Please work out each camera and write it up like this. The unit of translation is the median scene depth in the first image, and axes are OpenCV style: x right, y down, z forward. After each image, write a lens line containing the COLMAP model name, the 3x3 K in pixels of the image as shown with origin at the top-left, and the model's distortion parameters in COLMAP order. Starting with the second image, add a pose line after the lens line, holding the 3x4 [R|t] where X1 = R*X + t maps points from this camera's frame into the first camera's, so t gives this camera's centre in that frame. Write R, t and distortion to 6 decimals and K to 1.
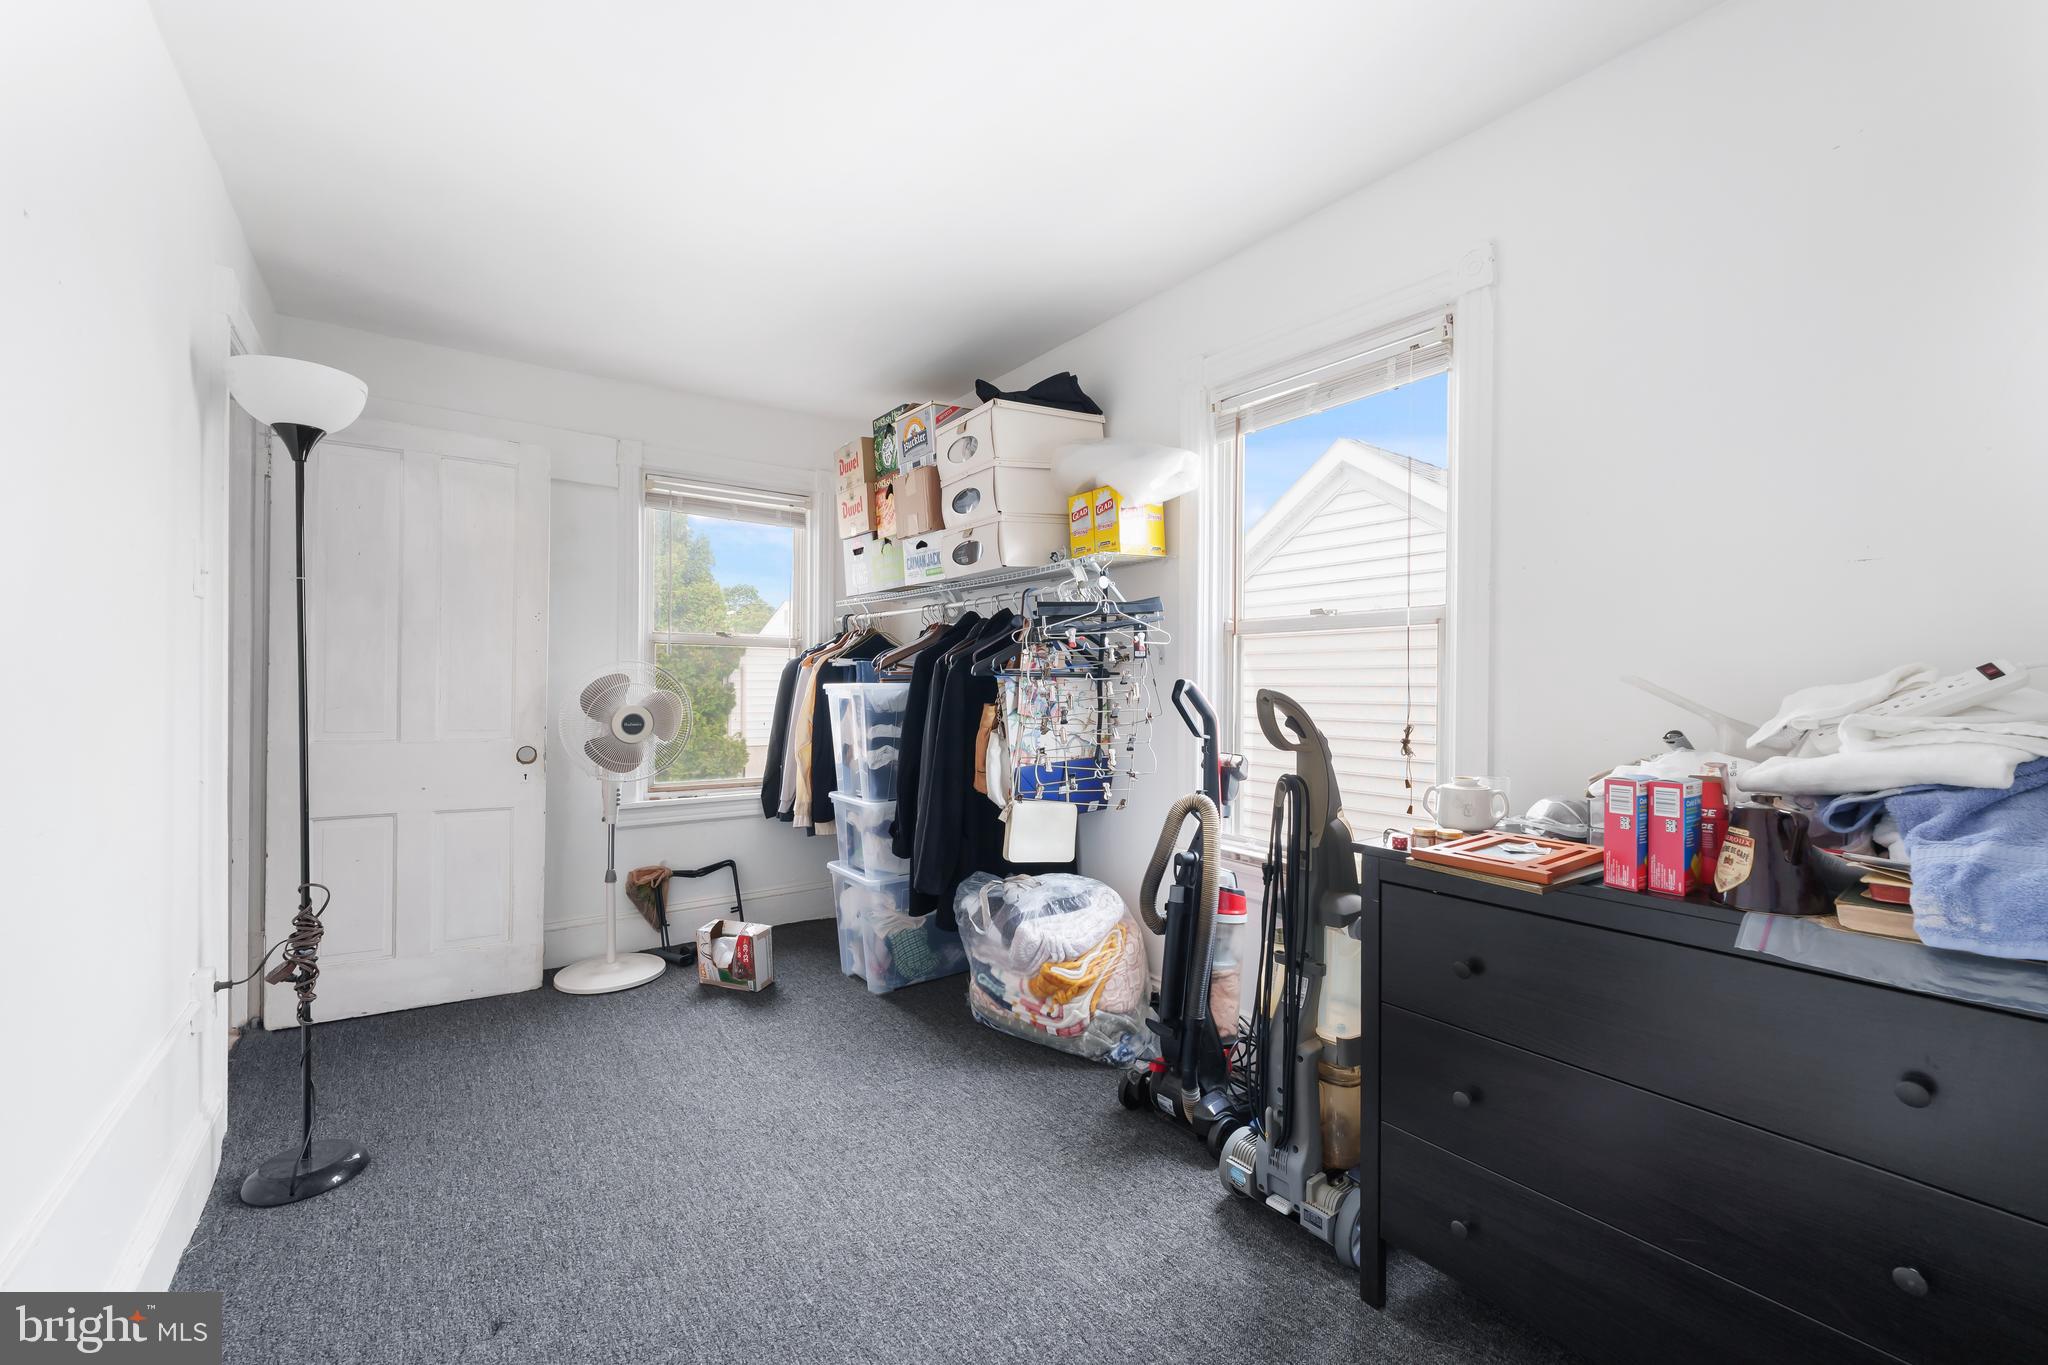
lens RADIAL K [[837.9, 0, 1023.4], [0, 837.9, 663.0], [0, 0, 1]] dist [0.000644, -0.000199]
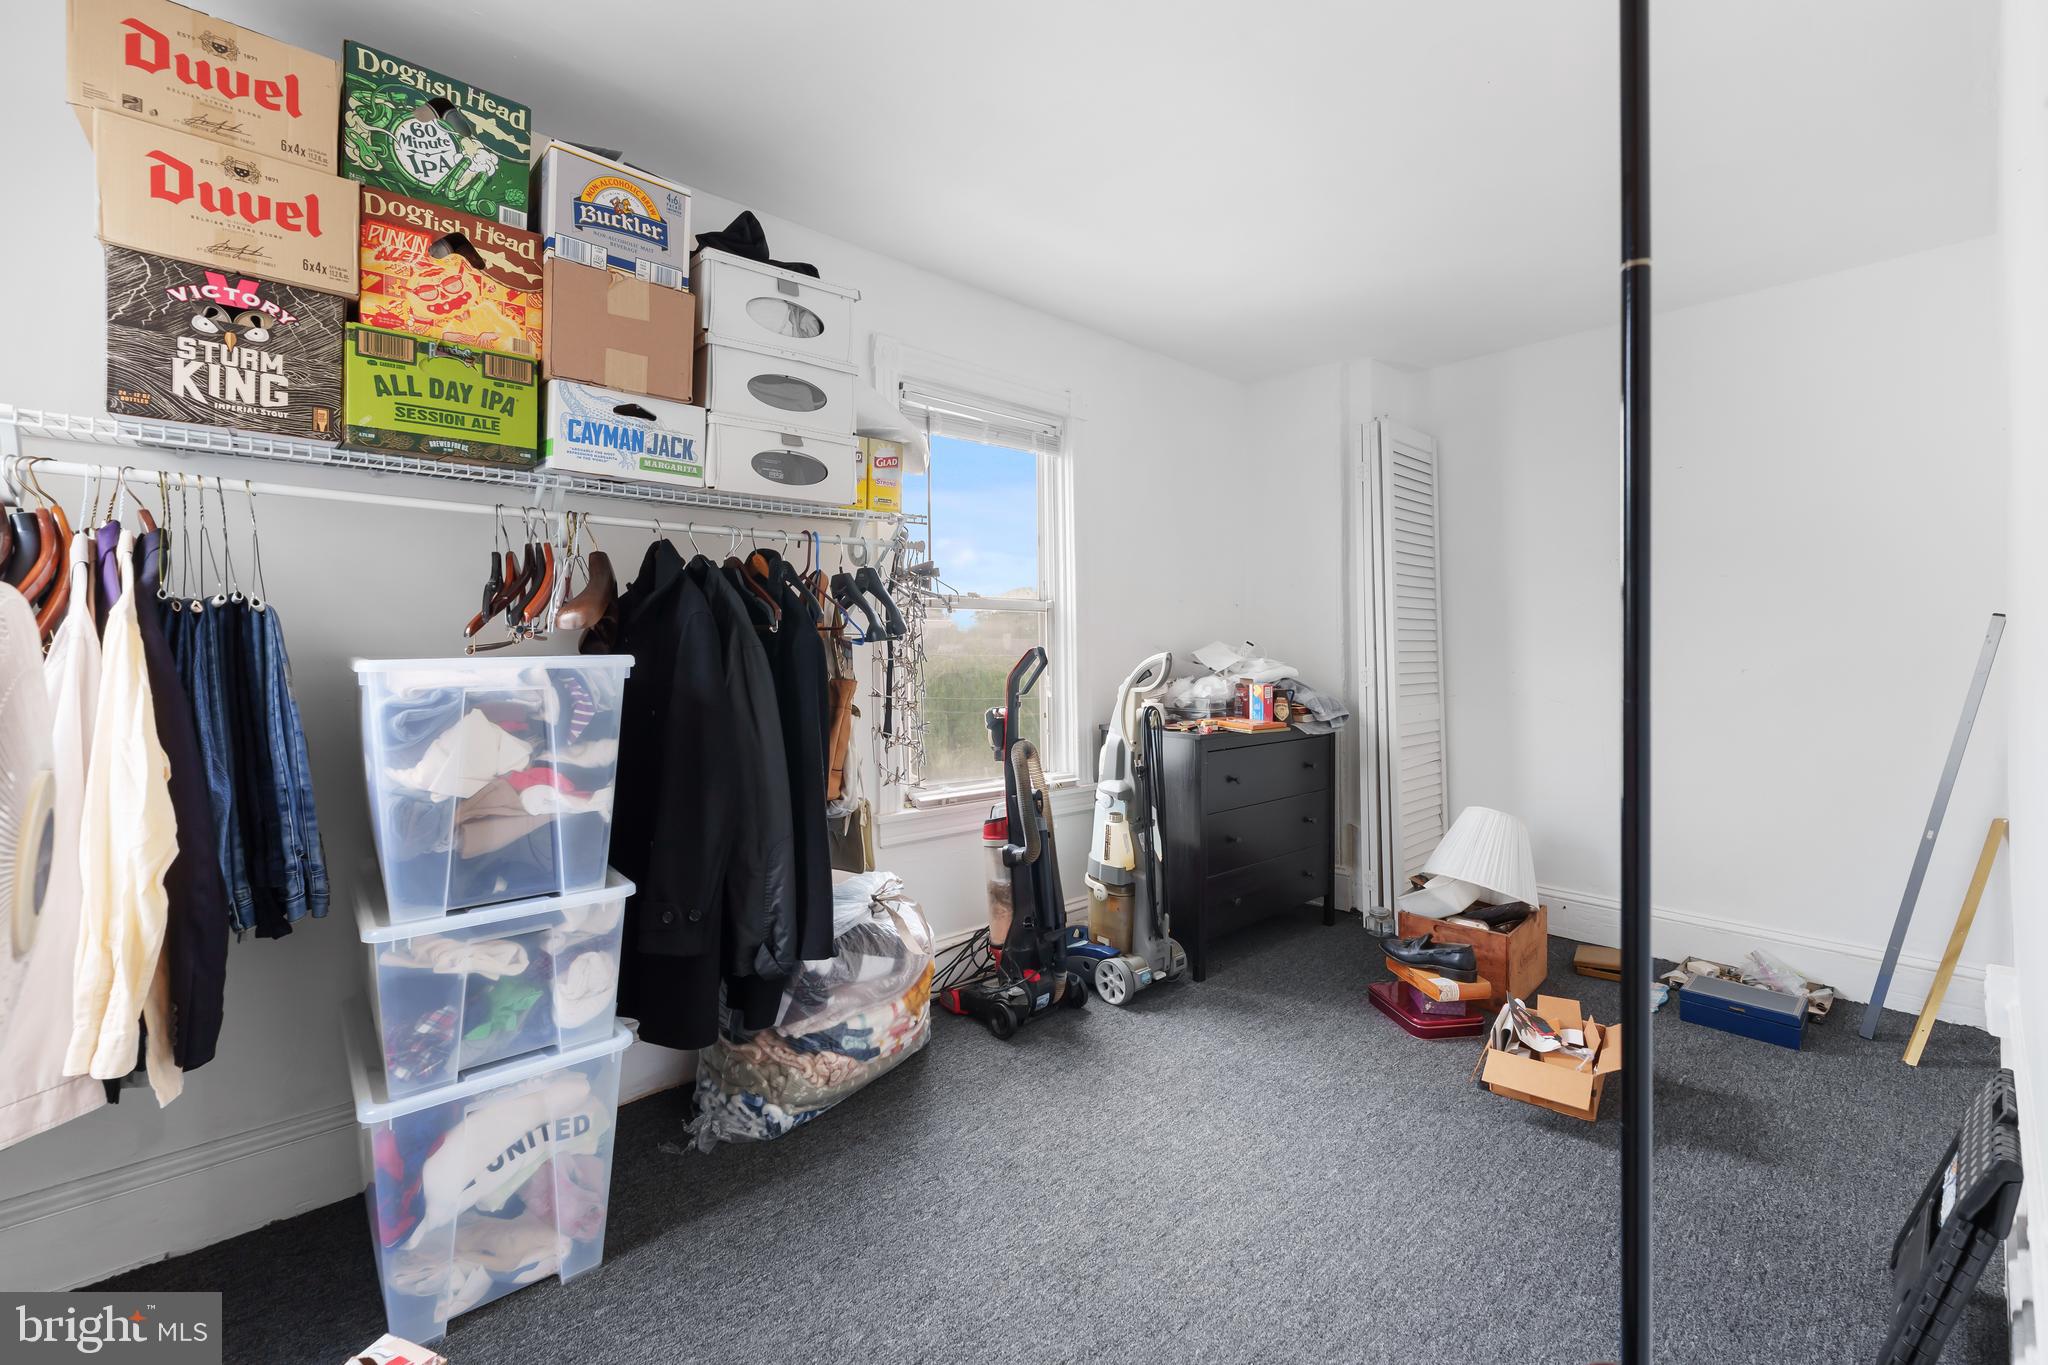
lens RADIAL K [[849.1, 0, 1025.6], [0, 849.1, 624.2], [0, 0, 1]] dist [0.000255, -0.000075]
pose [[-0.101746, 0.028143, 0.994412, -0.802488], [-0.015233, 0.999438, -0.029844, 0.018437], [-0.994694, -0.018185, -0.101260, 0.884469]]
